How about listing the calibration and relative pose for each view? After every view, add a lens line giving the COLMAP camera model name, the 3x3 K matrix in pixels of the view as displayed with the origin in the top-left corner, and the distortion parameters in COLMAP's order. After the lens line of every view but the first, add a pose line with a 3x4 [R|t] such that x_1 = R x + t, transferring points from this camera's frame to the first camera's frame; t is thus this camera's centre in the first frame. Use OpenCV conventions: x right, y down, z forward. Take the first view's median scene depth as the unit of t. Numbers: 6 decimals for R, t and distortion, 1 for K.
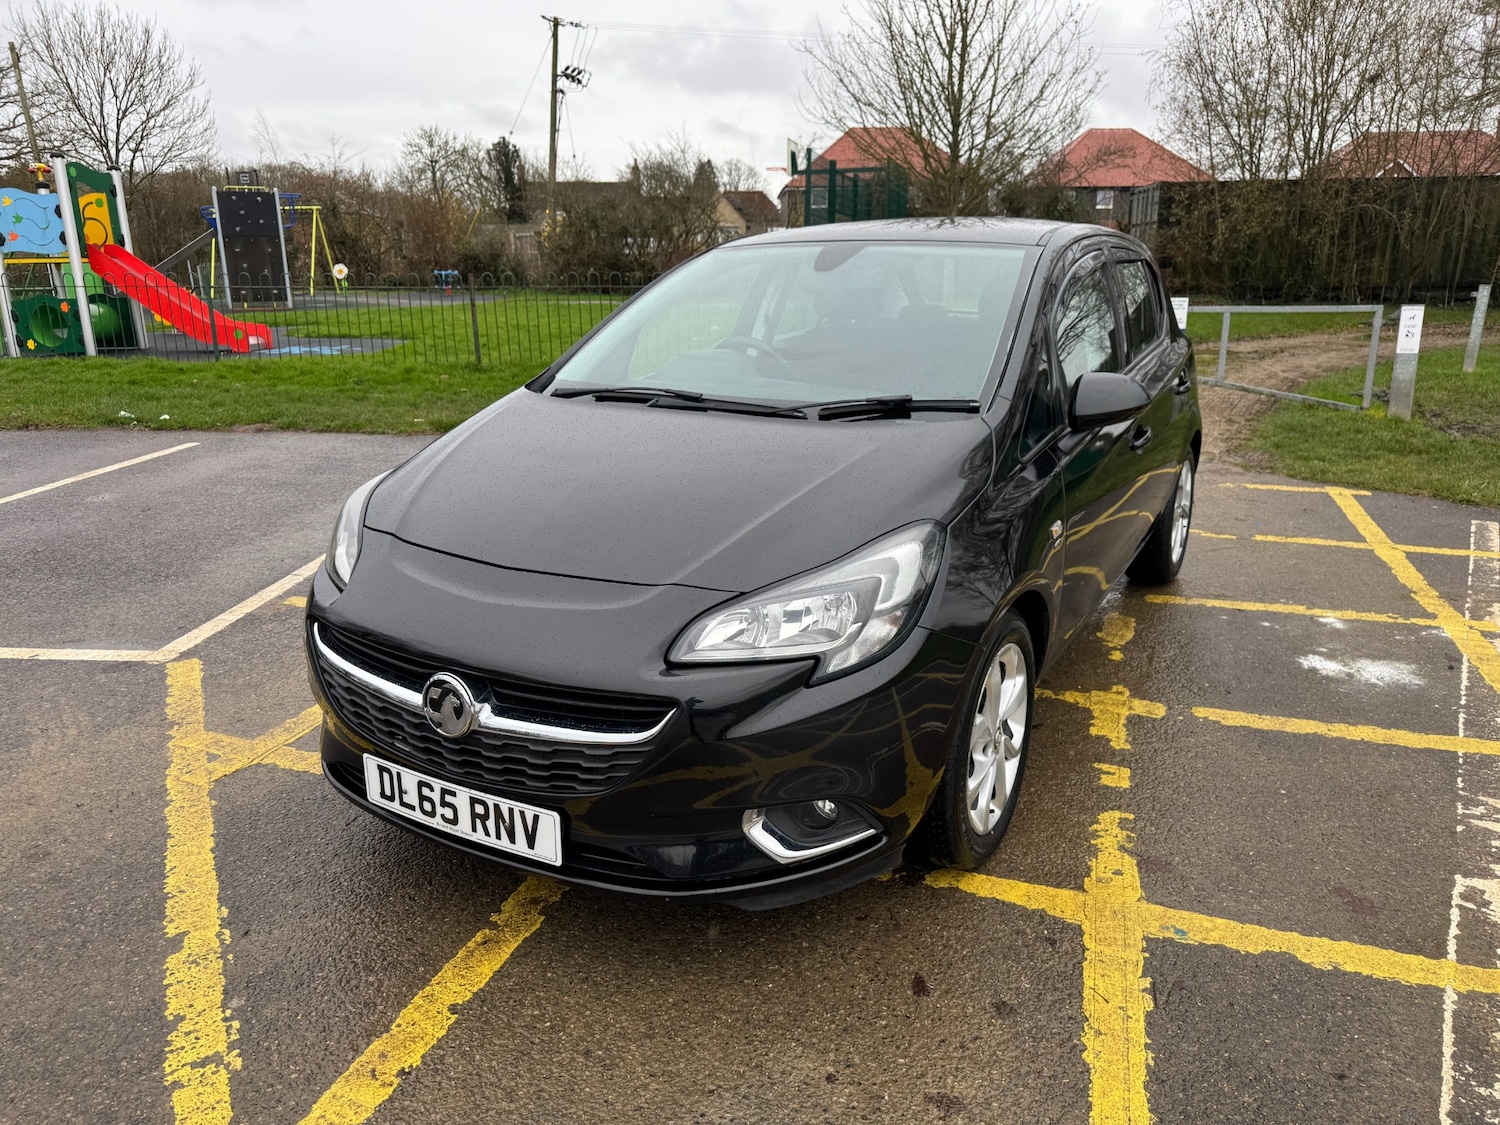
lens RADIAL K [[1064.9, 0, 745.2], [0, 1064.9, 559.9], [0, 0, 1]] dist [0.038196, -0.053978]
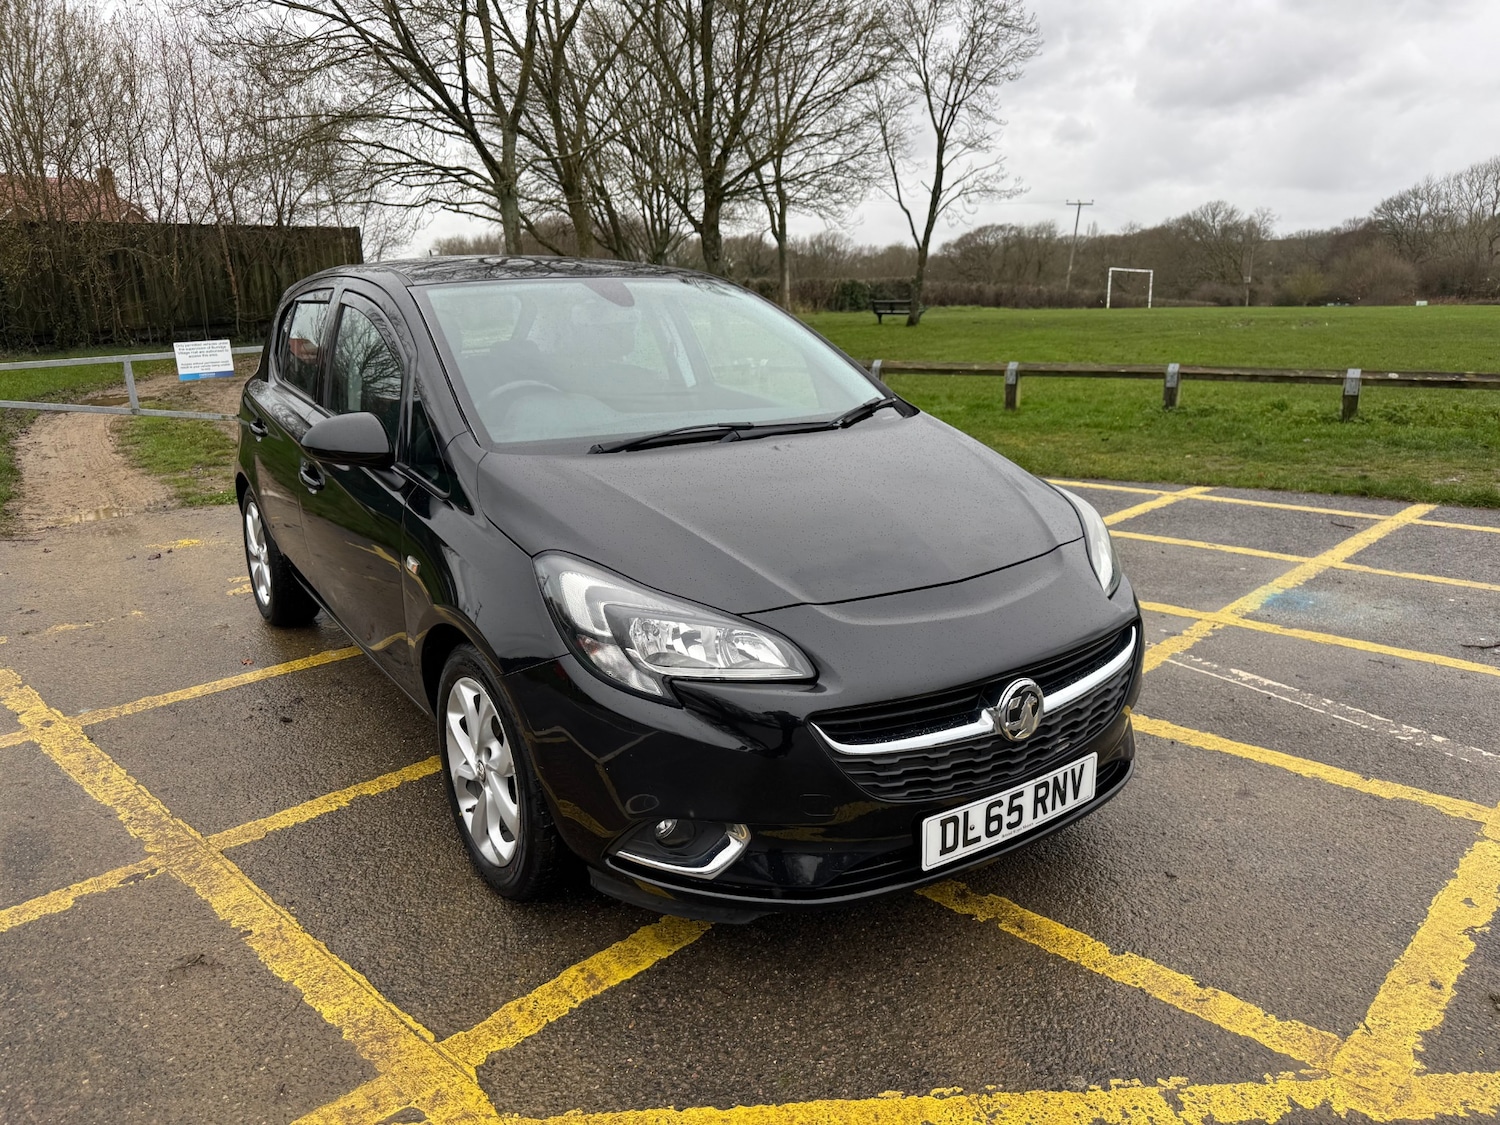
lens RADIAL K [[1053.0, 0, 743.5], [0, 1053.0, 566.4], [0, 0, 1]] dist [0.062755, -0.084961]
pose [[0.428414, -0.239024, 0.871395, -0.851970], [0.266180, 0.954969, 0.131083, -0.139423], [-0.863487, 0.175790, 0.472746, 0.482498]]
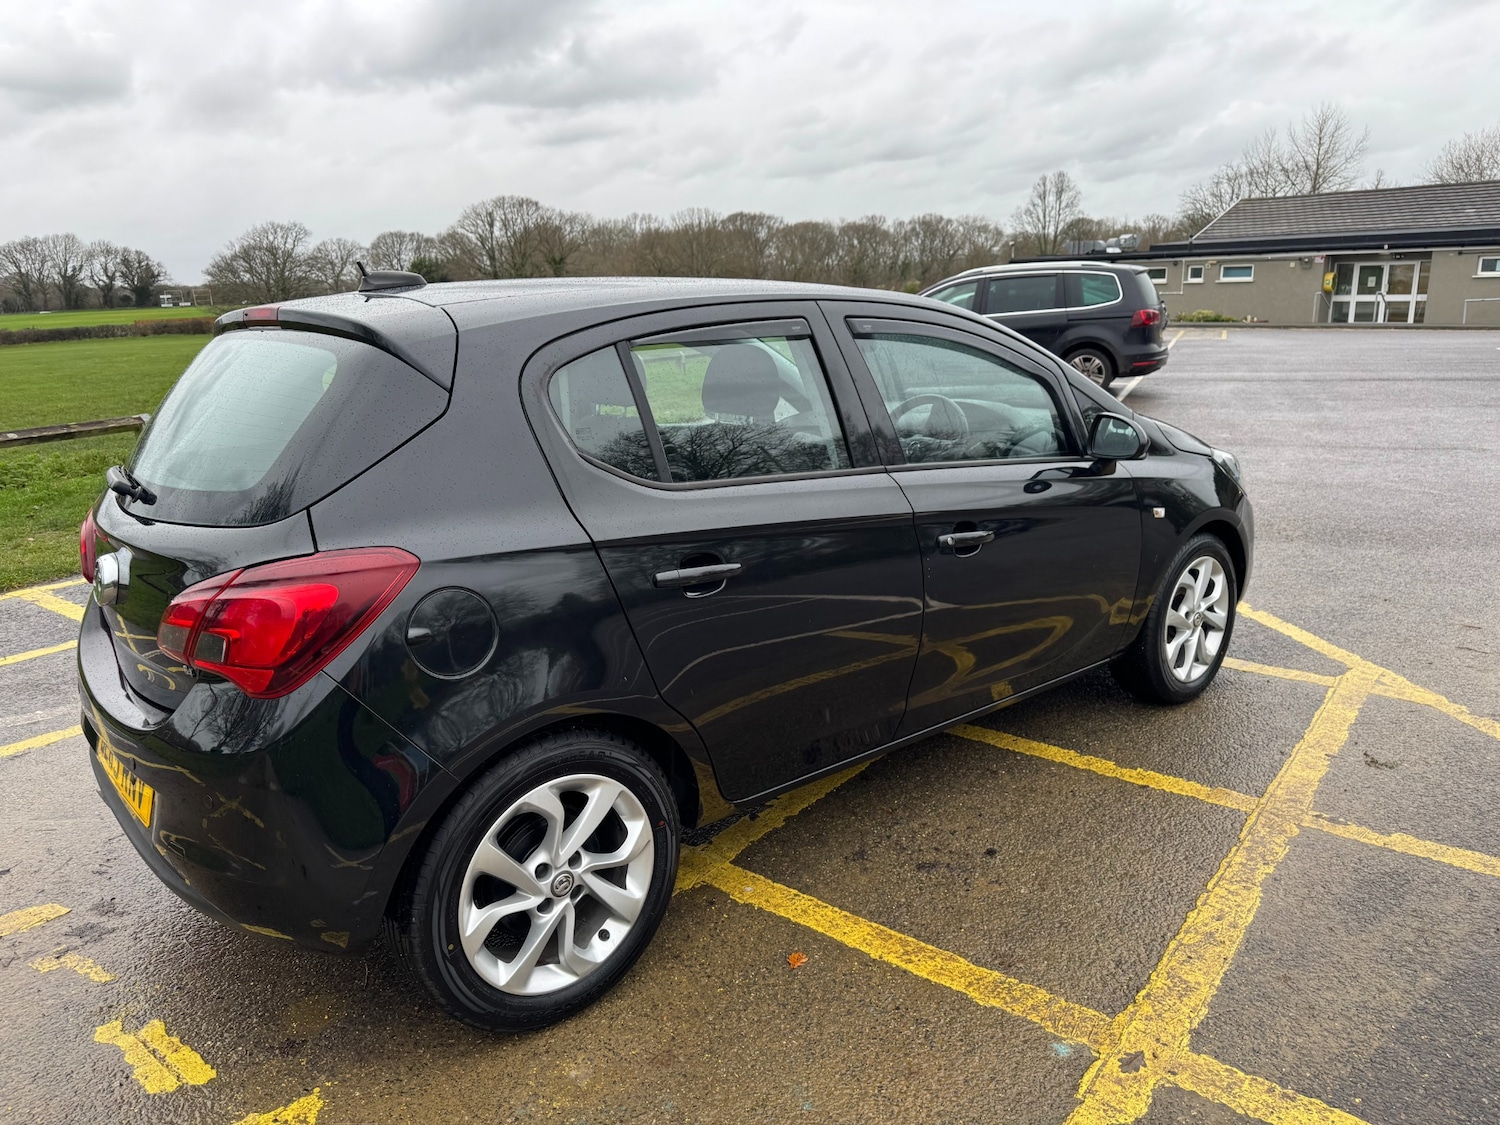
lens RADIAL K [[1051.7, 0, 741.3], [0, 1051.7, 571.8], [0, 0, 1]] dist [0.039234, -0.047760]
pose [[-0.942108, -0.053353, 0.331038, -0.185354], [0.123460, 0.862710, 0.490398, -0.634466], [-0.311754, 0.502877, -0.806178, 2.151916]]
